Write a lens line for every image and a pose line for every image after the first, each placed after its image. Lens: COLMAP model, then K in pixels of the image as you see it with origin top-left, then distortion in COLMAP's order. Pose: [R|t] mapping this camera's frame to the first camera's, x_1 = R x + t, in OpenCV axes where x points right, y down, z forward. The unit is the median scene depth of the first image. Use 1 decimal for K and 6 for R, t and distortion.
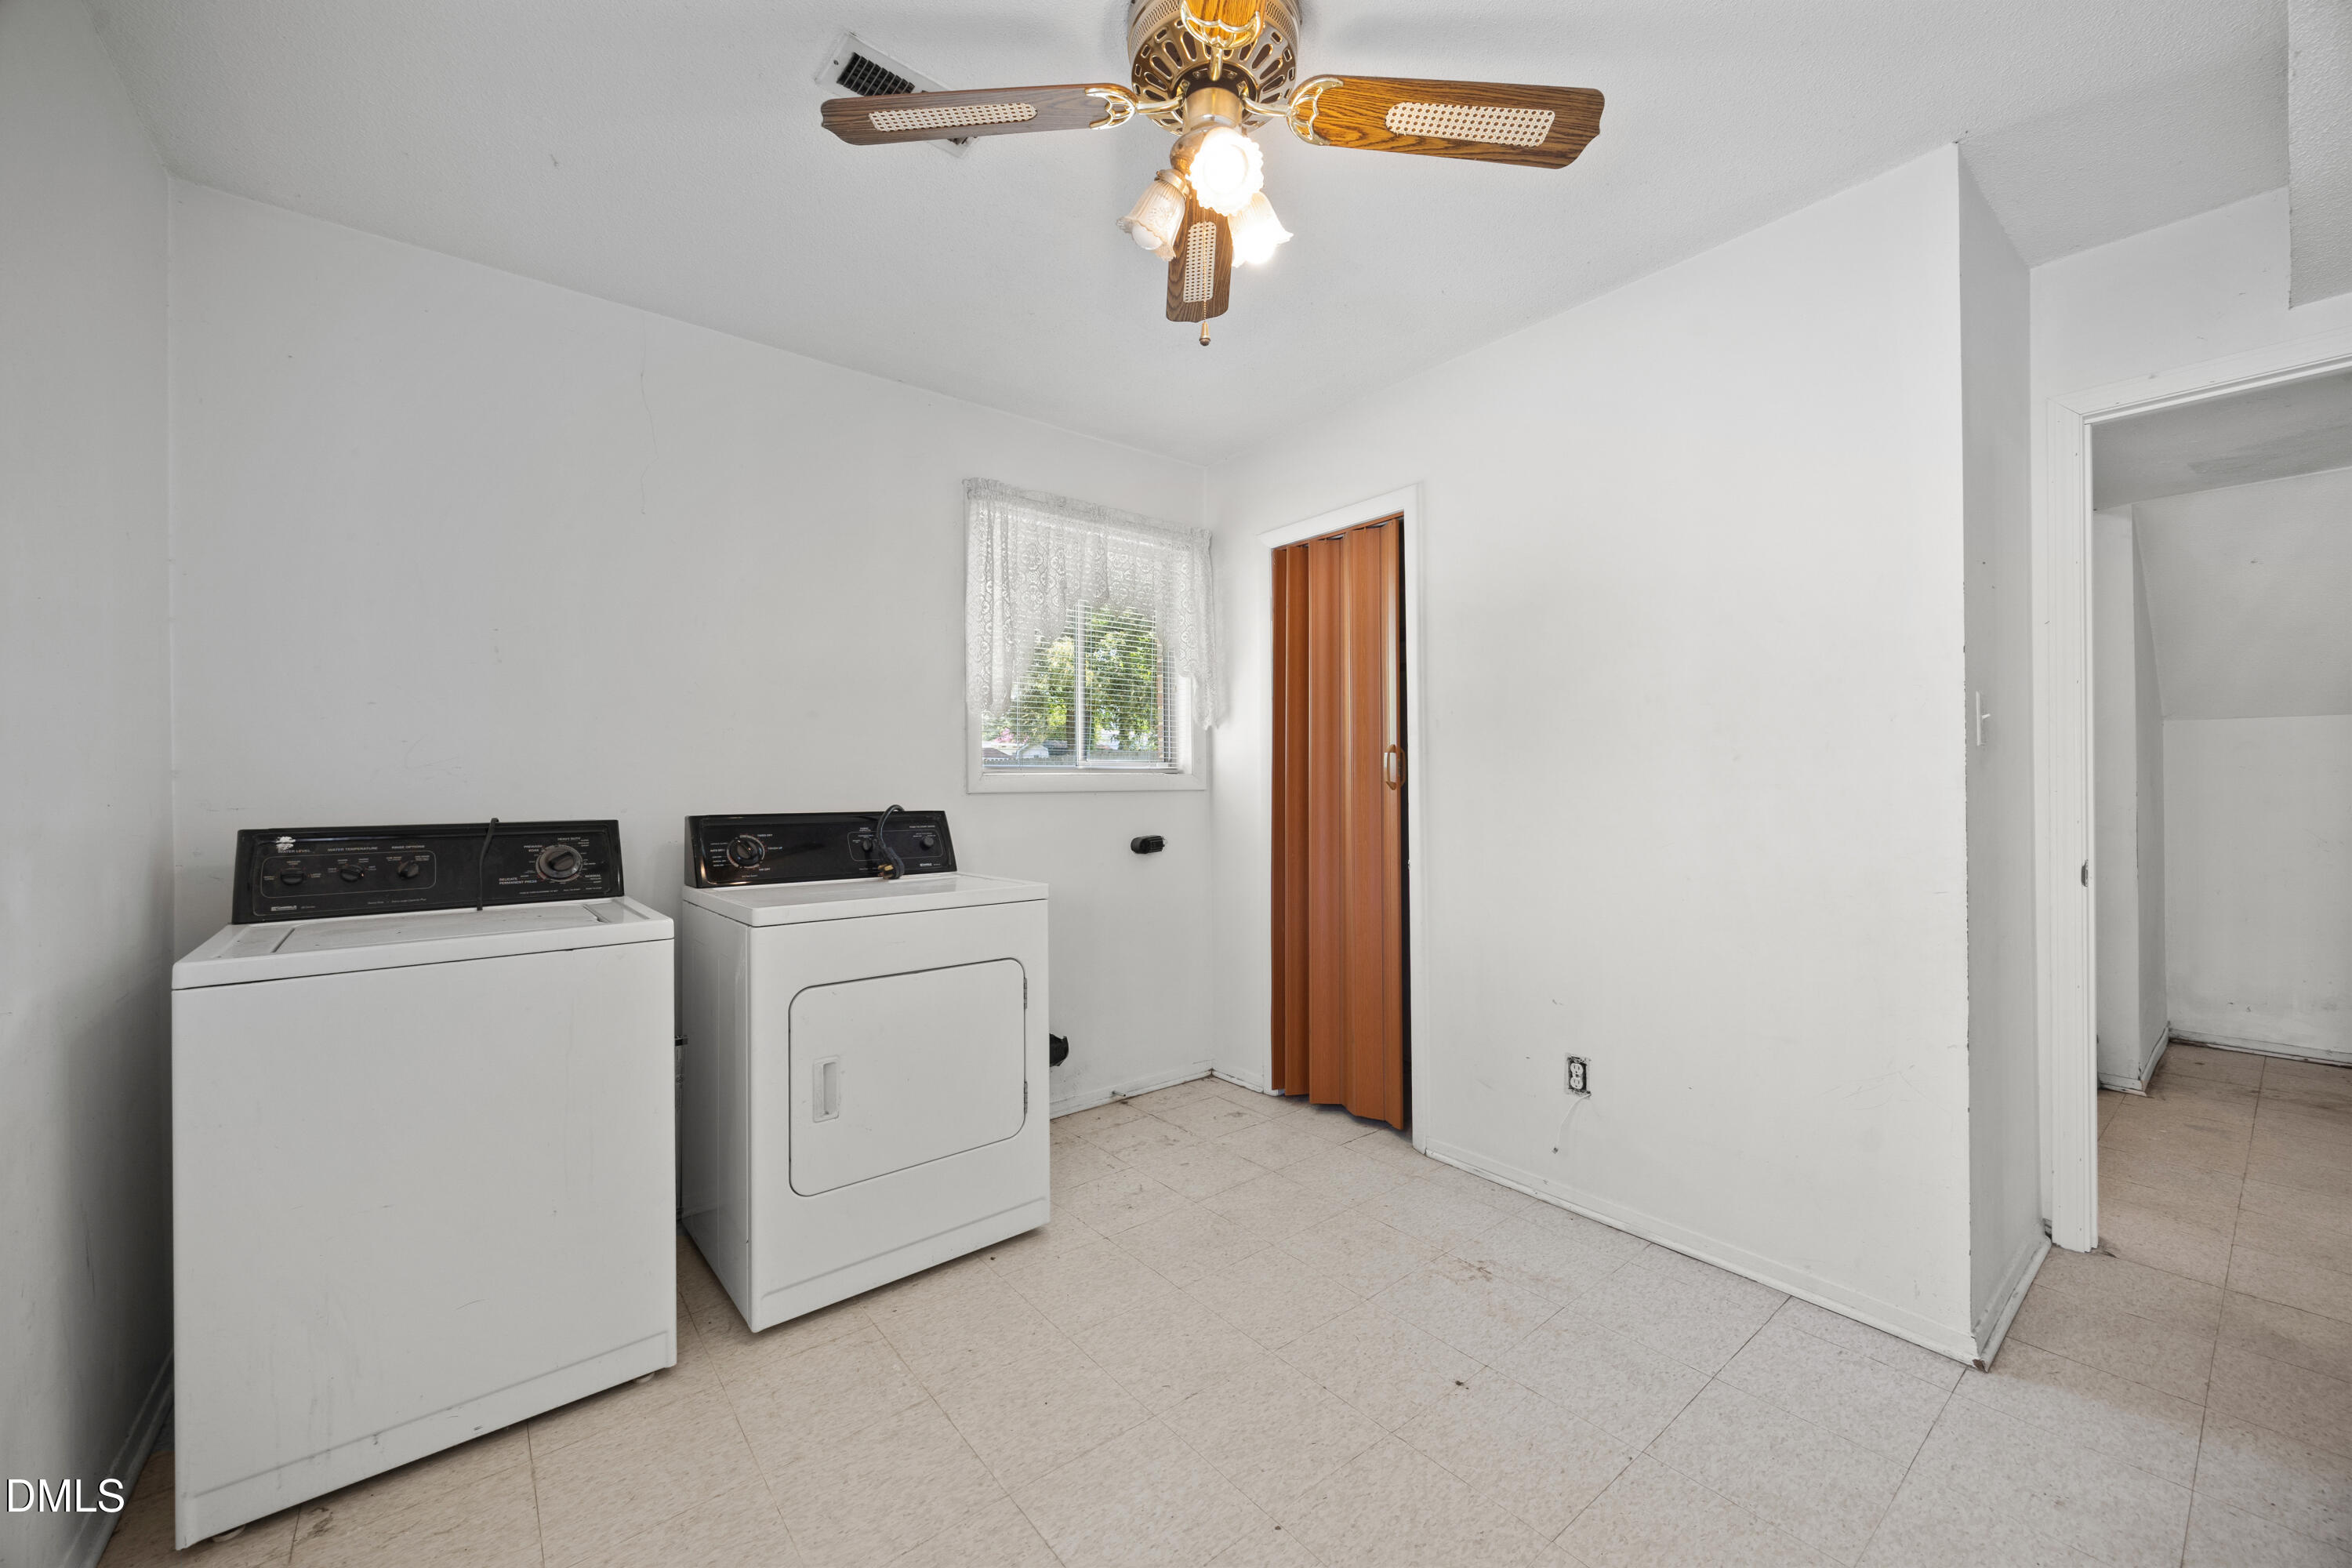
lens RADIAL K [[925.0, 0, 1173.4], [0, 925.0, 776.3], [0, 0, 1]] dist [0.002098, 0.000251]
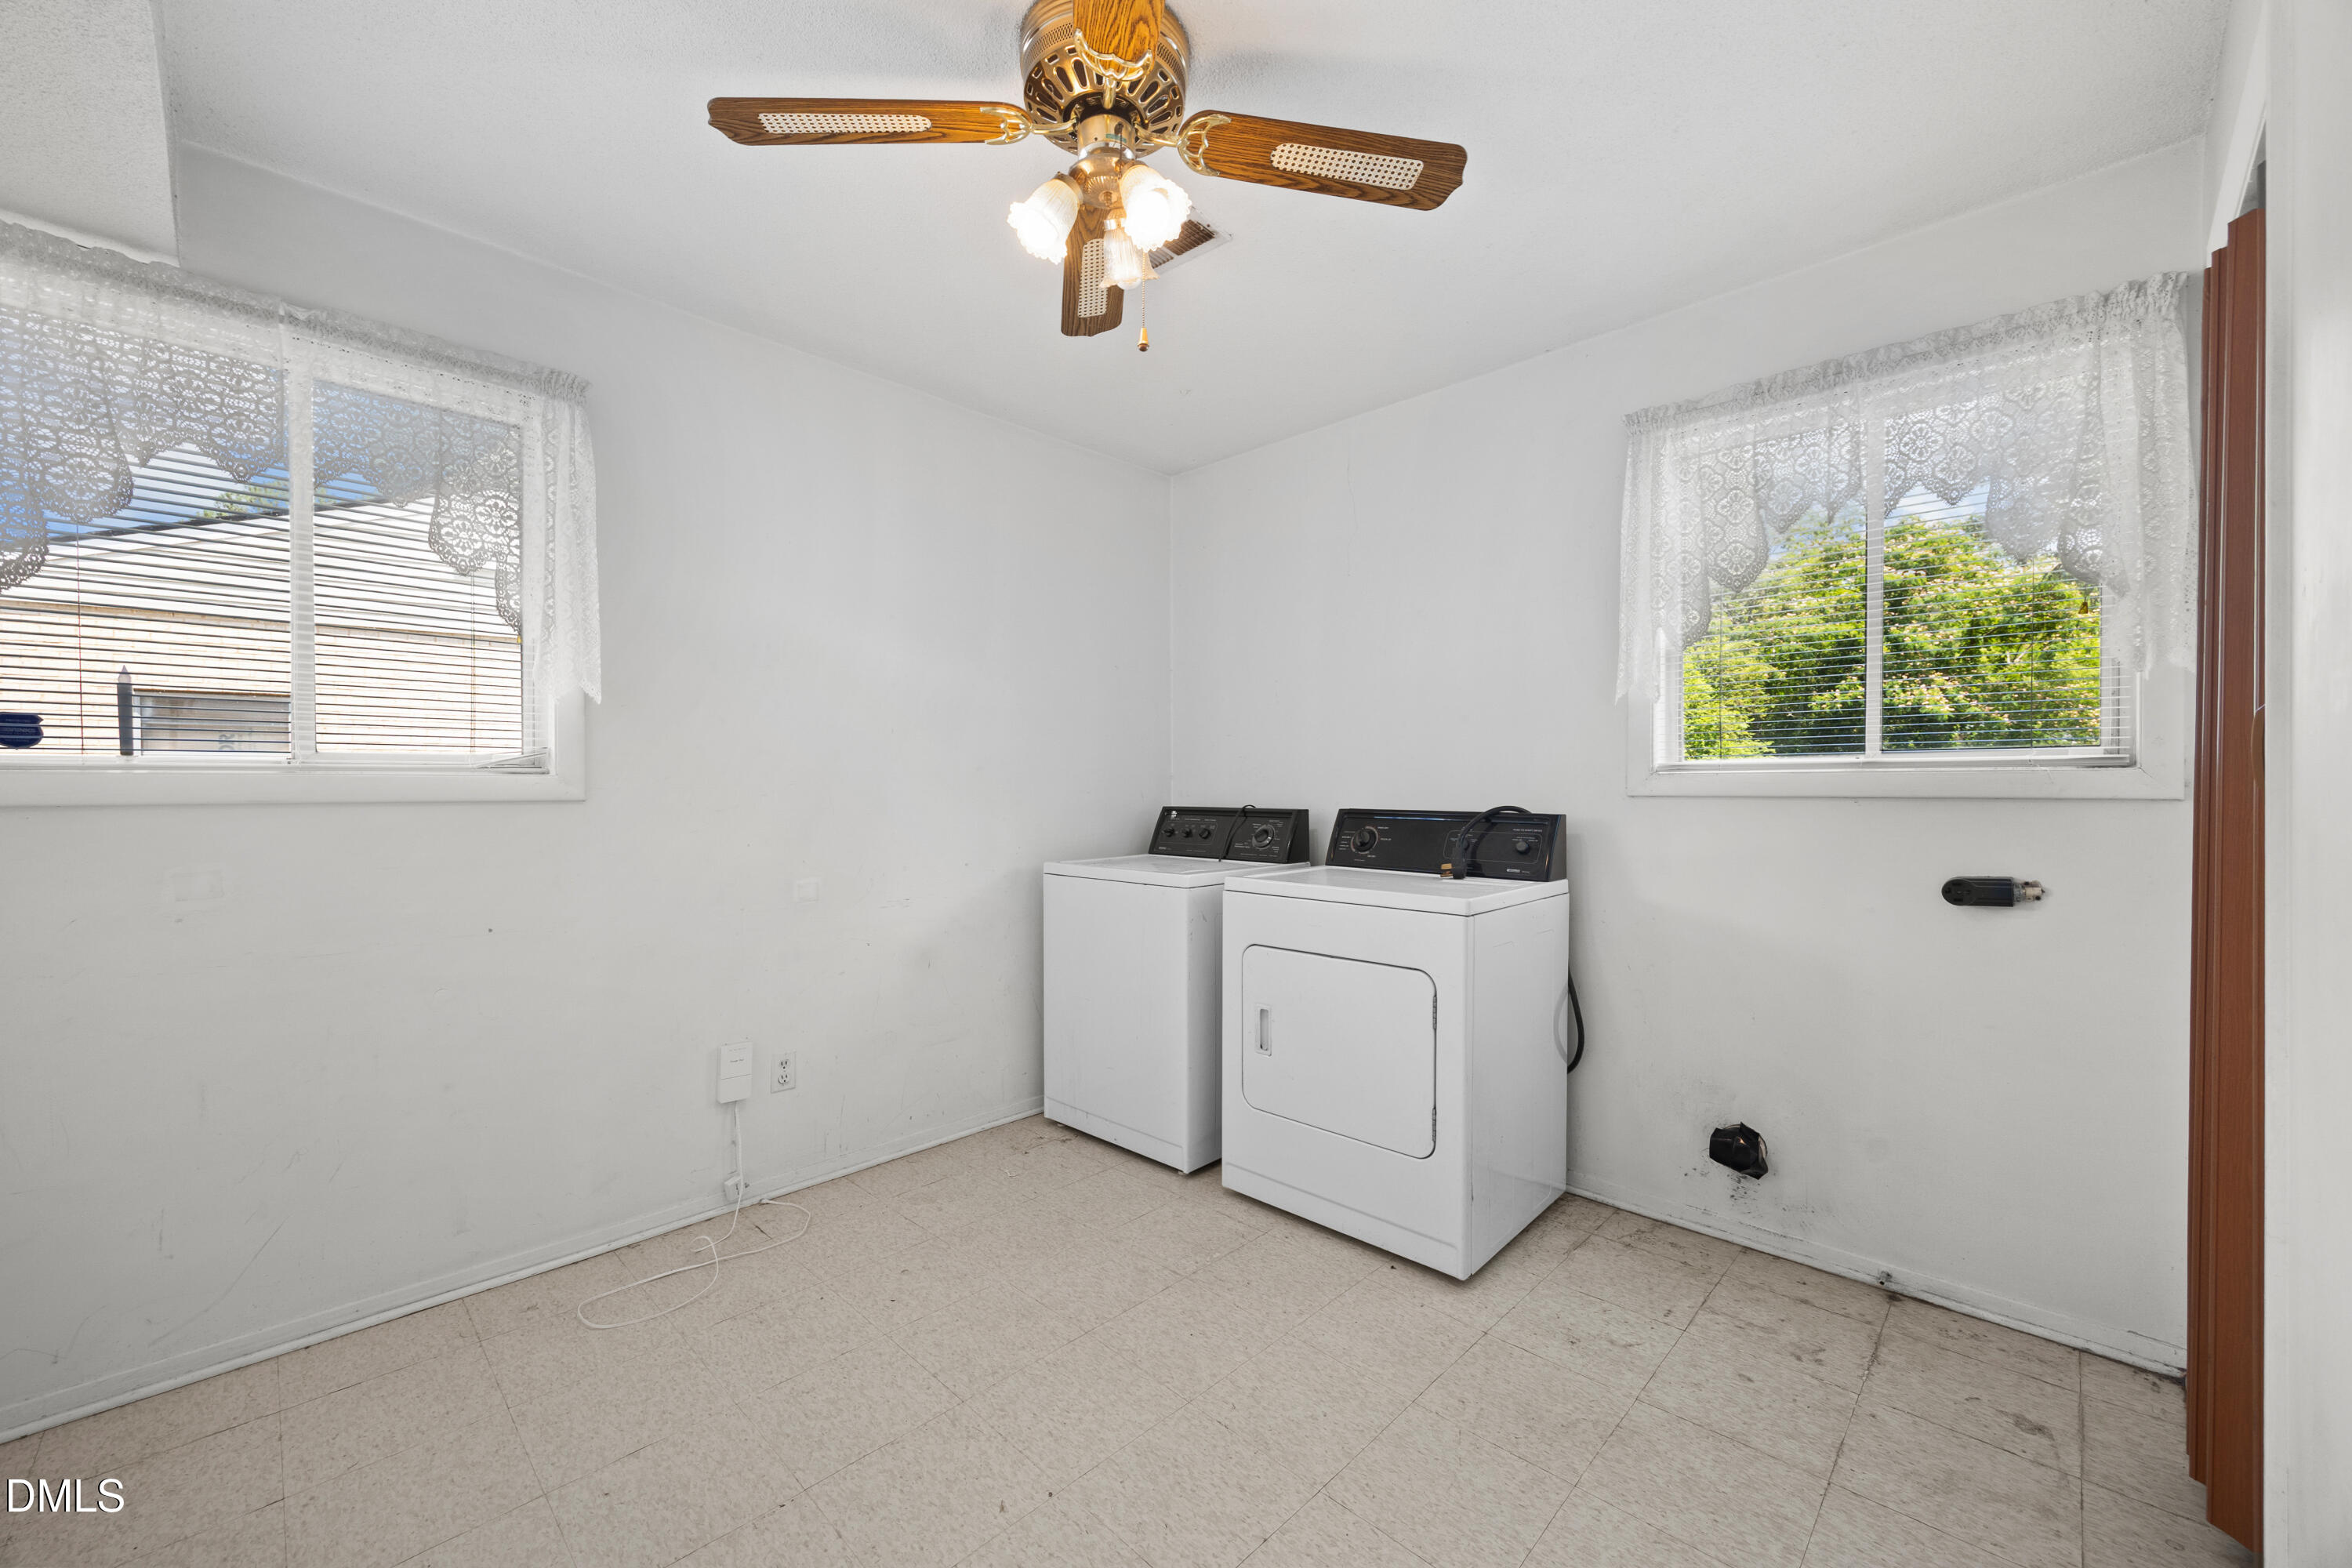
lens RADIAL K [[925.0, 0, 1173.4], [0, 925.0, 776.3], [0, 0, 1]] dist [0.002098, 0.000251]
pose [[0.101162, -0.001521, -0.994869, 0.646637], [0.008441, 0.999964, -0.000670, -0.002216], [0.994834, -0.008330, 0.101171, 0.570937]]
